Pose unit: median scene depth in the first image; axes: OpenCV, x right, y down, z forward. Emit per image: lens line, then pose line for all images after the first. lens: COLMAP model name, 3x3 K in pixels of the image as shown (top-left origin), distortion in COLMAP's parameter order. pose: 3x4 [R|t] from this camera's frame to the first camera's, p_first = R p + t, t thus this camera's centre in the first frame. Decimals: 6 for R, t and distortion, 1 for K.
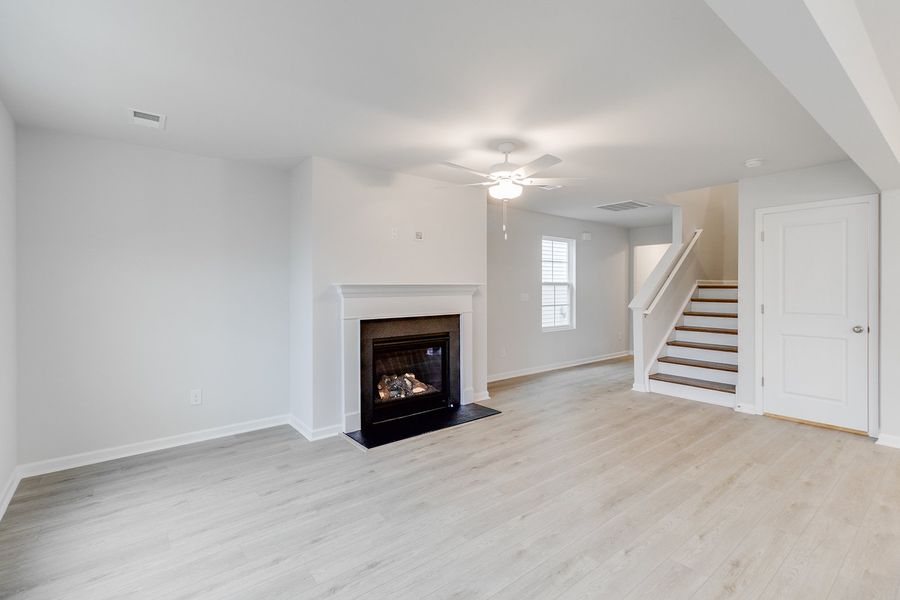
lens RADIAL K [[413.7, 0, 452.8], [0, 413.7, 287.4], [0, 0, 1]] dist [0.001101, 0.000097]
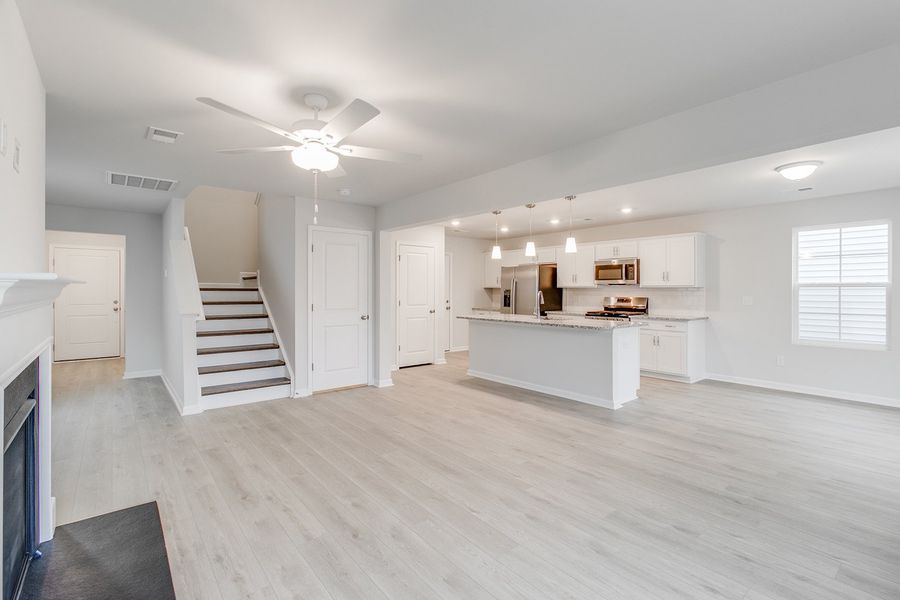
lens RADIAL K [[416.7, 0, 452.9], [0, 416.7, 292.0], [0, 0, 1]] dist [-0.000505, 0.000075]
pose [[-0.017211, 0.000309, 0.999852, -0.580632], [-0.005195, 0.999986, -0.000398, 0.004656], [-0.999838, -0.005201, -0.017210, 0.715195]]
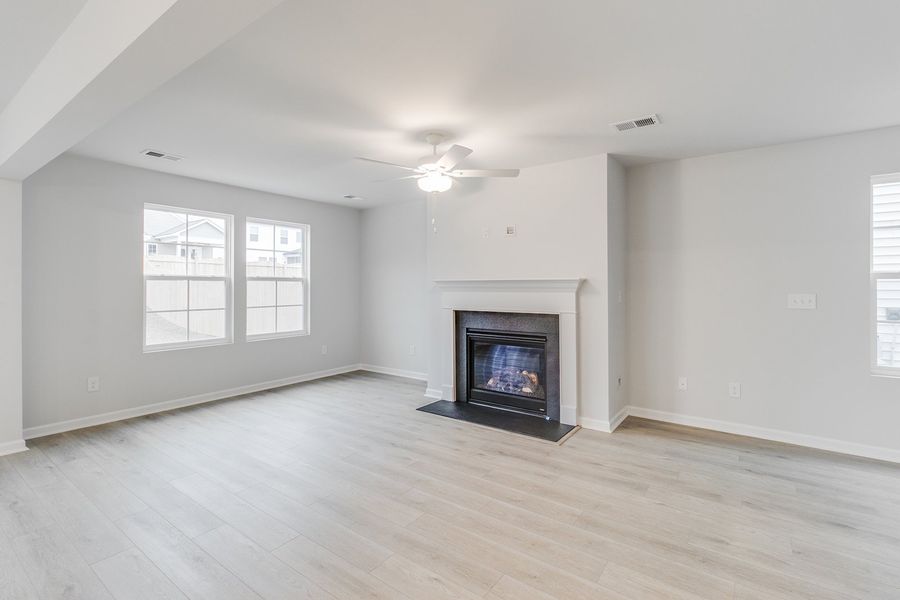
lens RADIAL K [[413.7, 0, 452.8], [0, 413.7, 287.4], [0, 0, 1]] dist [0.001101, 0.000097]
pose [[0.266508, 0.009283, -0.963788, 0.989646], [-0.001032, 0.999956, 0.009346, 0.002341], [0.963832, -0.001496, 0.266506, 0.728379]]
